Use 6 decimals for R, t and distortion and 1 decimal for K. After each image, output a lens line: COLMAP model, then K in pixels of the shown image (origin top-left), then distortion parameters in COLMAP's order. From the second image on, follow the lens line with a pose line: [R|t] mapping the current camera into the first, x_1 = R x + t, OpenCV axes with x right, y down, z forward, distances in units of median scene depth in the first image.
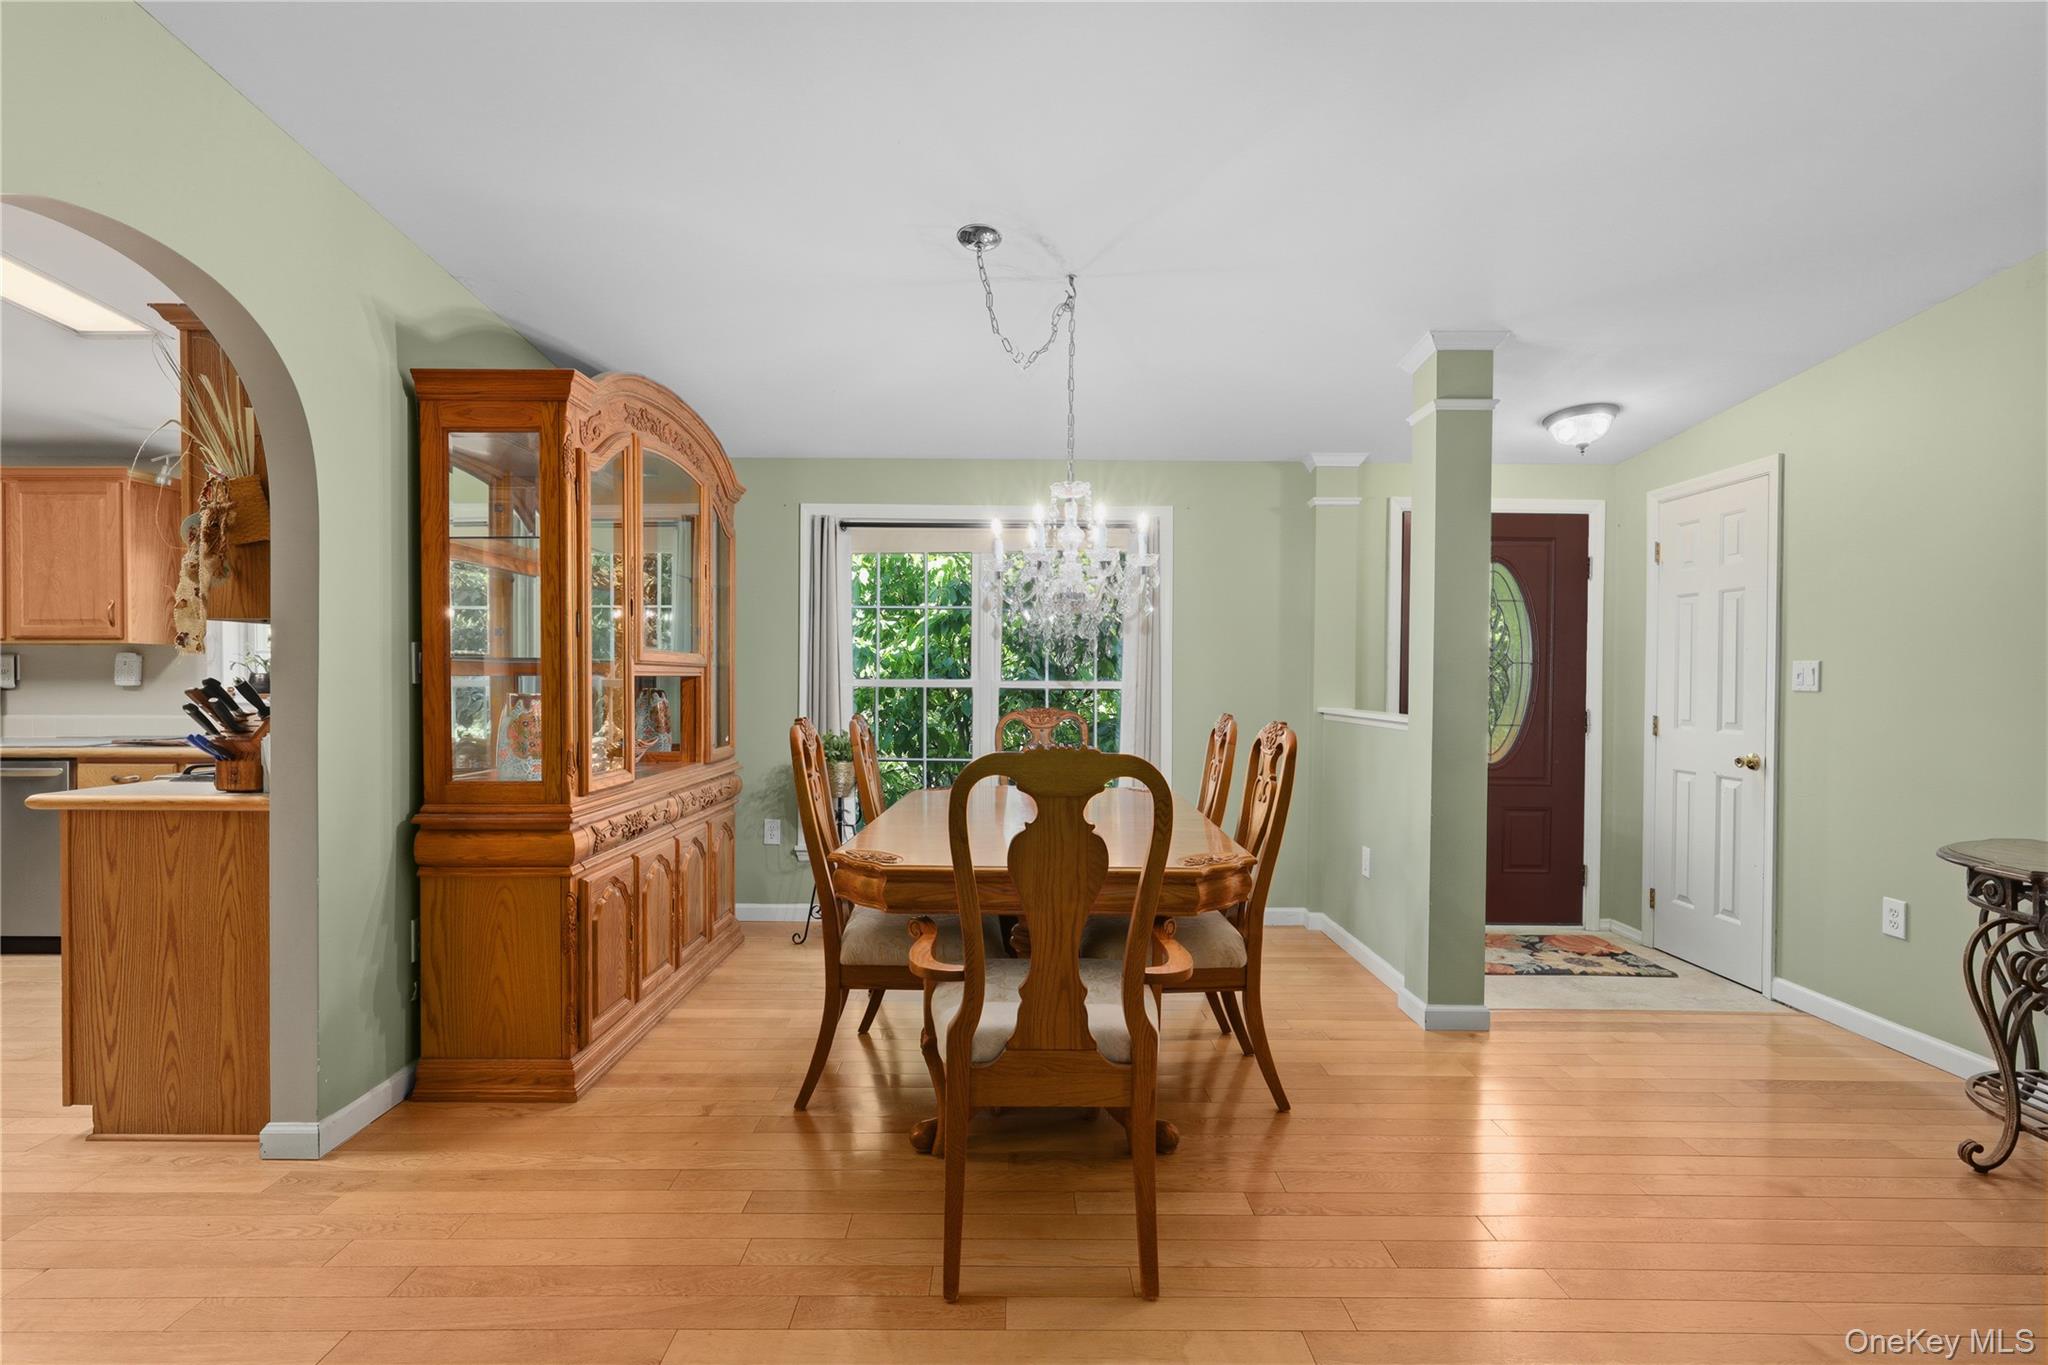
lens RADIAL K [[927.4, 0, 1024.0], [0, 927.4, 682.5], [0, 0, 1]] dist [-0.003071, -0.000628]
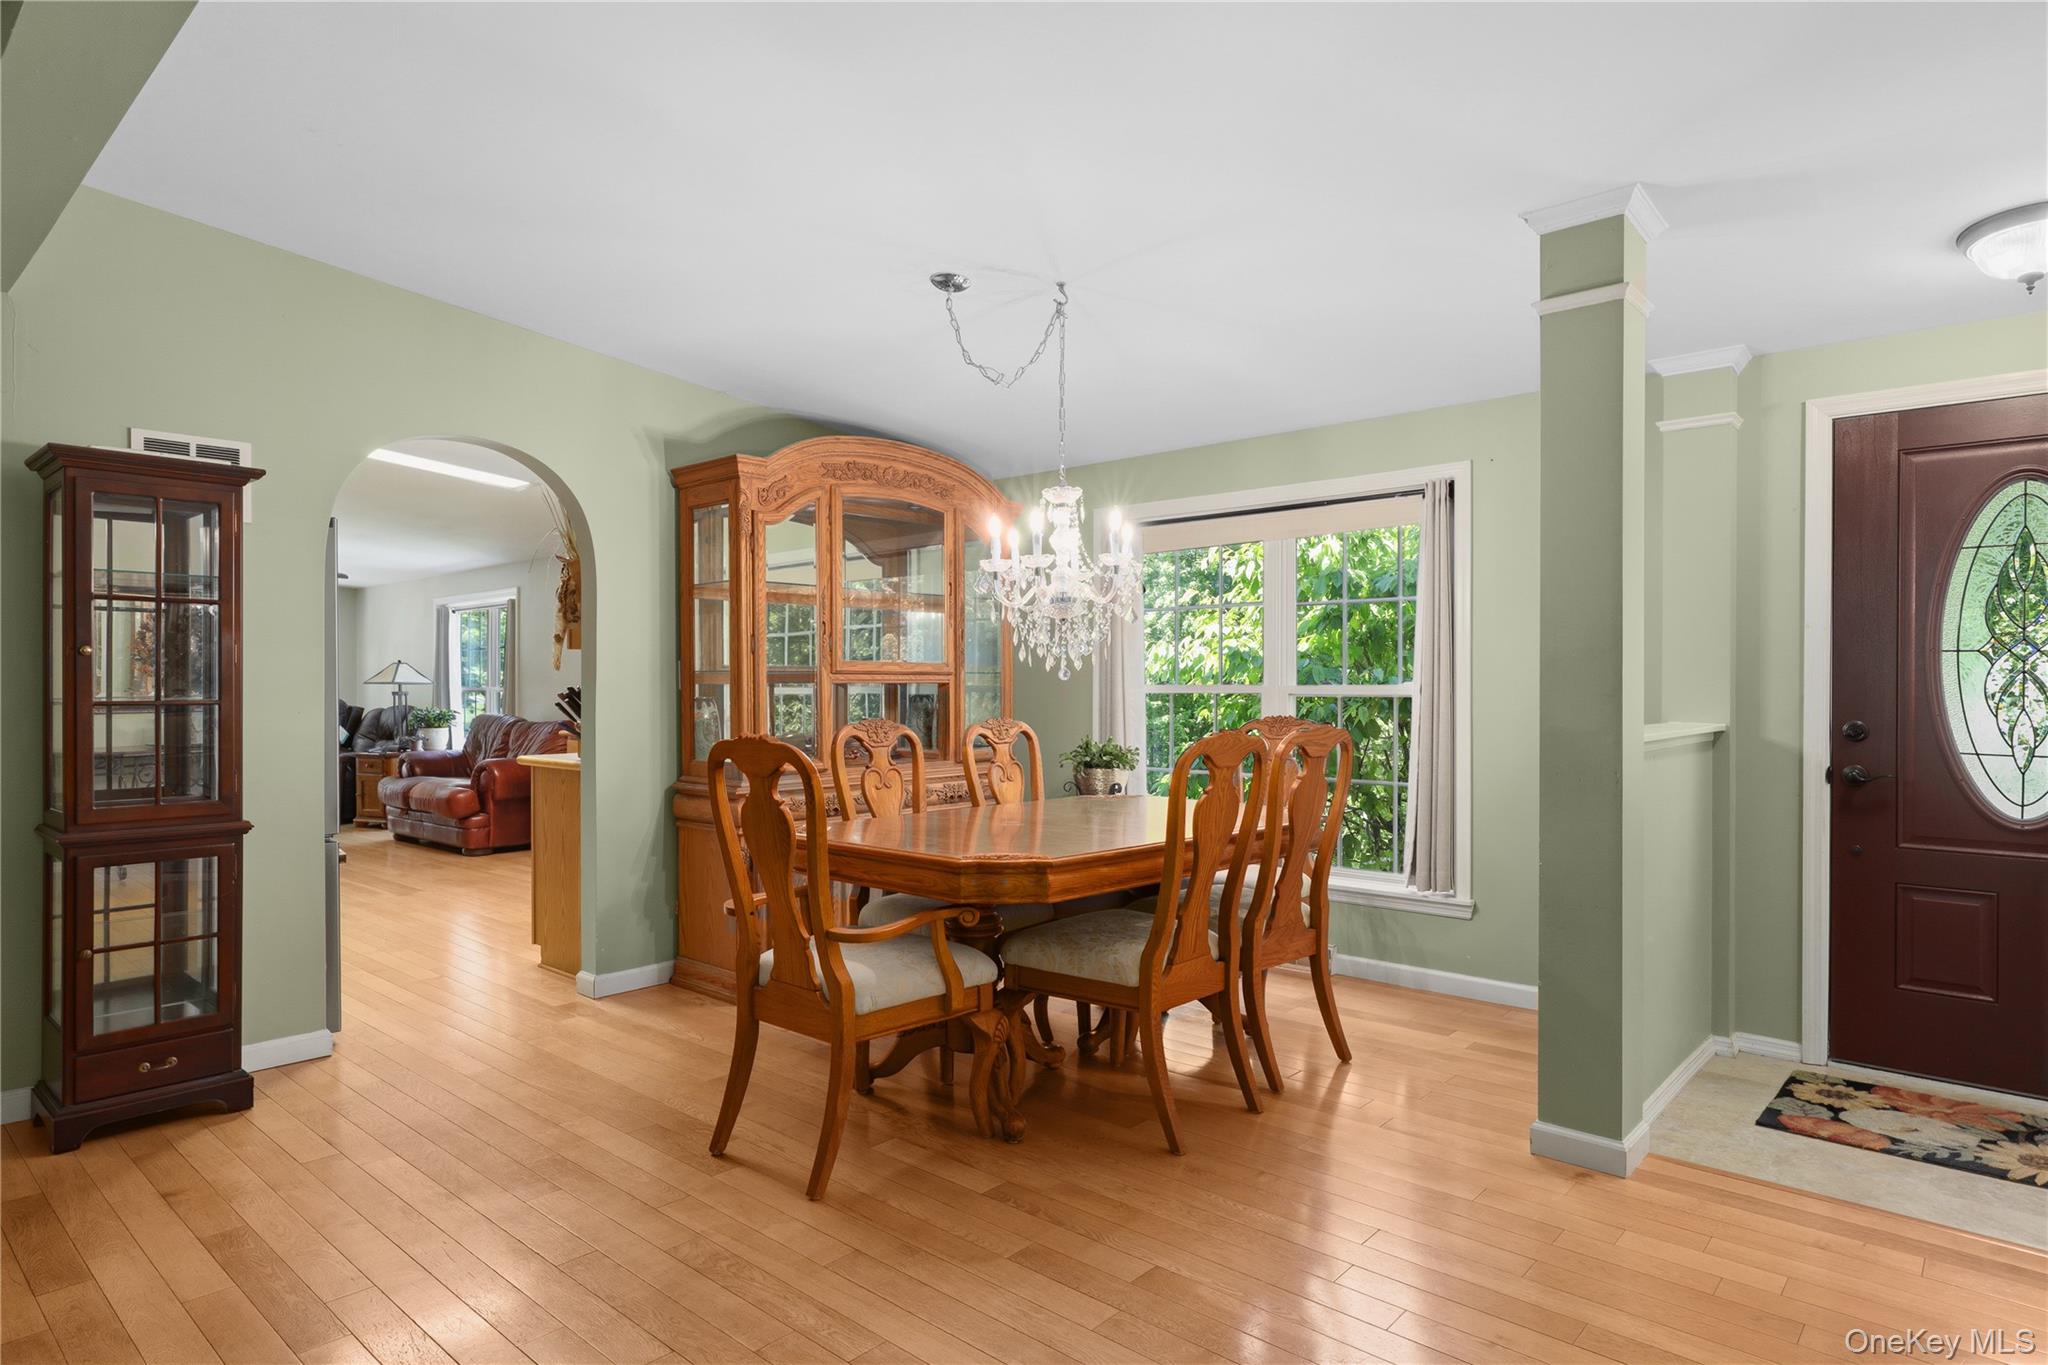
lens RADIAL K [[1158.0, 0, 1024.0], [0, 1158.0, 682.5], [0, 0, 1]] dist [0.000549, 0.000302]
pose [[0.738419, -0.007417, -0.674301, 0.930776], [0.002915, 0.999965, -0.007807, 0.005396], [0.674336, 0.003800, 0.738415, 0.049559]]
